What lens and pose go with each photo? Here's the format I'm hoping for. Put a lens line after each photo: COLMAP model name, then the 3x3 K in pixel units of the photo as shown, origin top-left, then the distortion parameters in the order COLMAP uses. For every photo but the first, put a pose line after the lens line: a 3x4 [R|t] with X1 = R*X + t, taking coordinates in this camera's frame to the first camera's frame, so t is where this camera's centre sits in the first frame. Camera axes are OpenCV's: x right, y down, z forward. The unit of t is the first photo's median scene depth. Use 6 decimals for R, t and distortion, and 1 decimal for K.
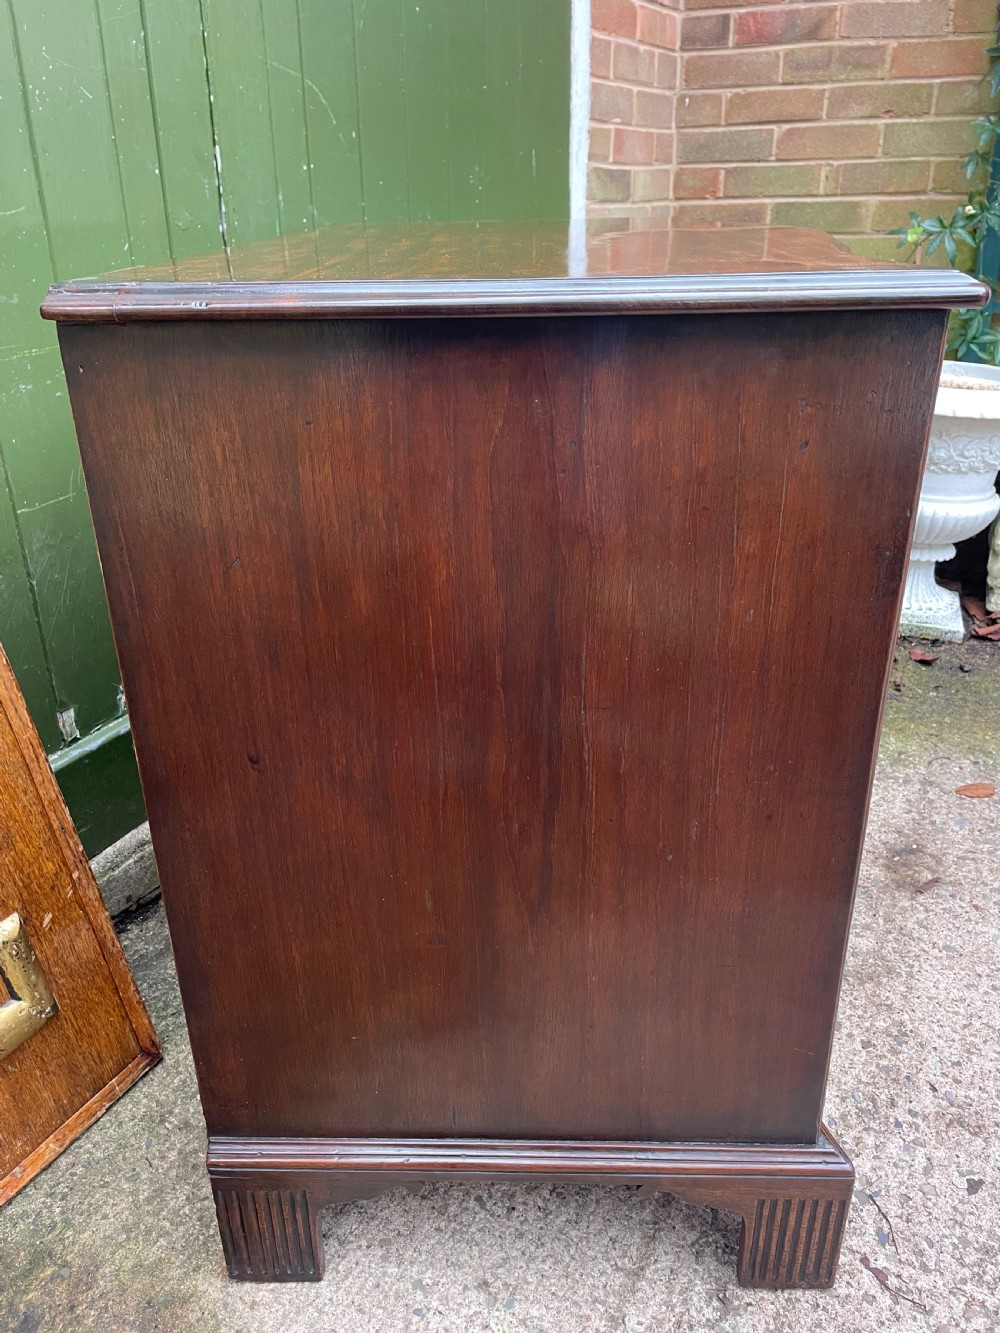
lens RADIAL K [[1018.3, 0, 499.6], [0, 1018.3, 654.7], [0, 0, 1]] dist [0.074028, -0.105968]
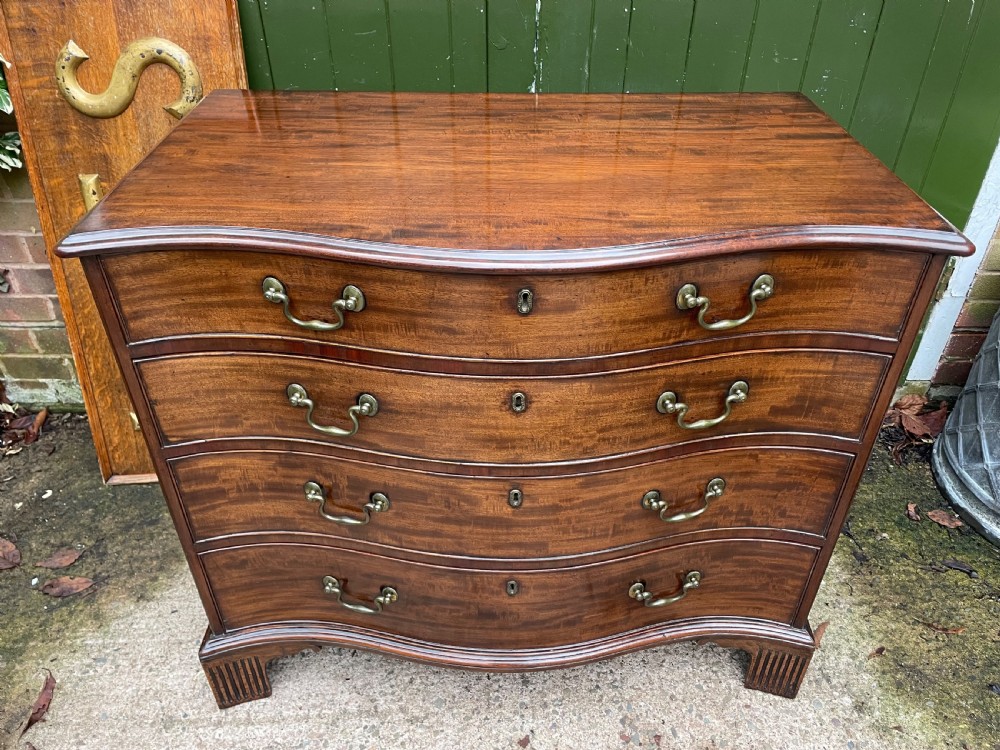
lens RADIAL K [[763.9, 0, 510.0], [0, 763.9, 371.1], [0, 0, 1]] dist [0.074028, -0.105968]
pose [[0.518394, 0.521375, -0.677817, 0.916235], [-0.373751, 0.851061, 0.368789, -0.563657], [0.769141, 0.062156, 0.636050, 0.427360]]
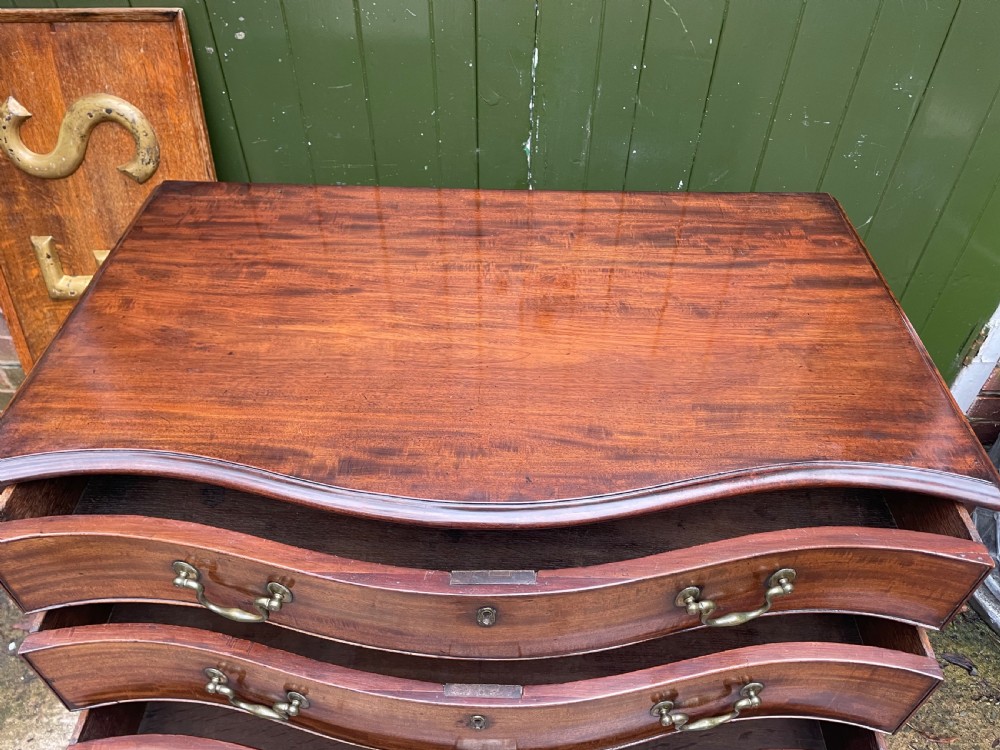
lens RADIAL K [[763.9, 0, 501.3], [0, 763.9, 369.5], [0, 0, 1]] dist [0.074028, -0.105968]
pose [[0.486731, 0.615835, -0.619548, 0.681663], [-0.382693, 0.787872, 0.482498, -0.816249], [0.785264, 0.002250, 0.619158, 0.517656]]
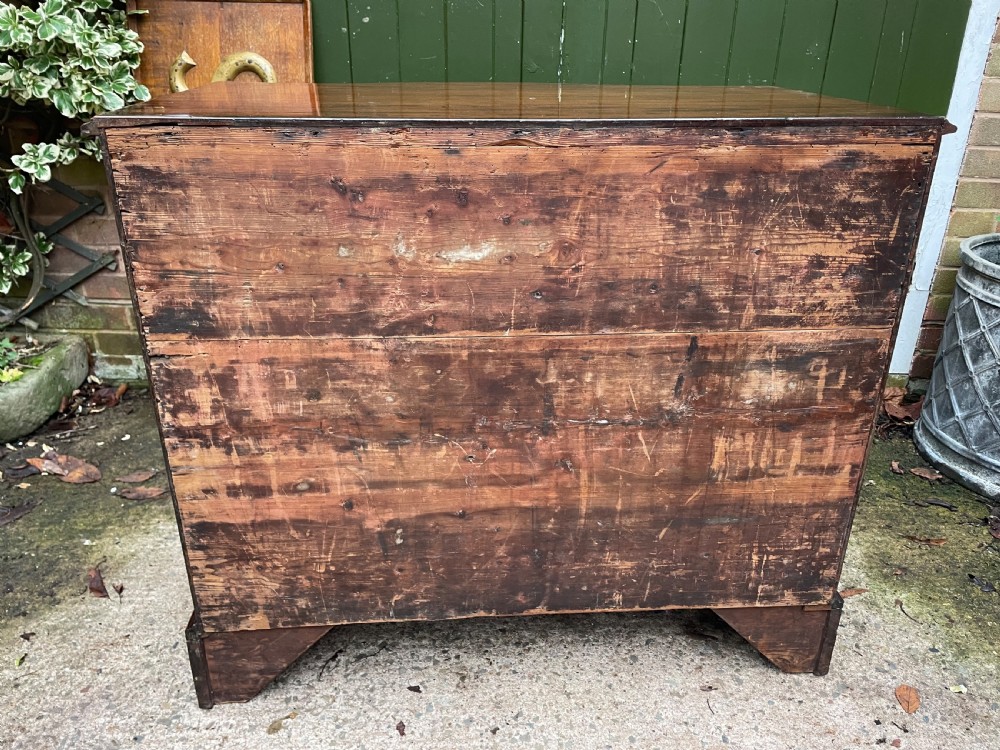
lens RADIAL K [[763.9, 0, 499.5], [0, 763.9, 370.9], [0, 0, 1]] dist [0.074028, -0.105968]
pose [[0.486031, 0.369565, -0.791957, 1.307020], [-0.386929, 0.903531, 0.184169, -0.197623], [0.783620, 0.216919, 0.582139, 0.312971]]
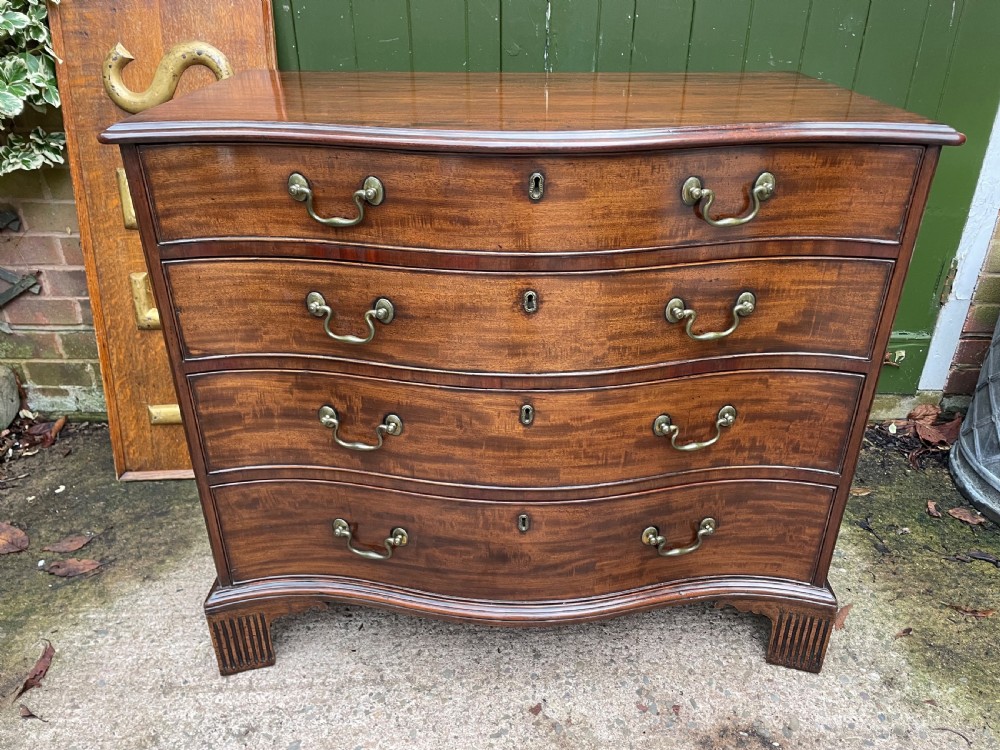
lens RADIAL K [[763.9, 0, 505.6], [0, 763.9, 376.8], [0, 0, 1]] dist [0.074028, -0.105968]
pose [[0.502573, 0.422241, -0.754409, 1.053909], [-0.370509, 0.893615, 0.253329, -0.344374], [0.781117, 0.152199, 0.605551, 0.439927]]
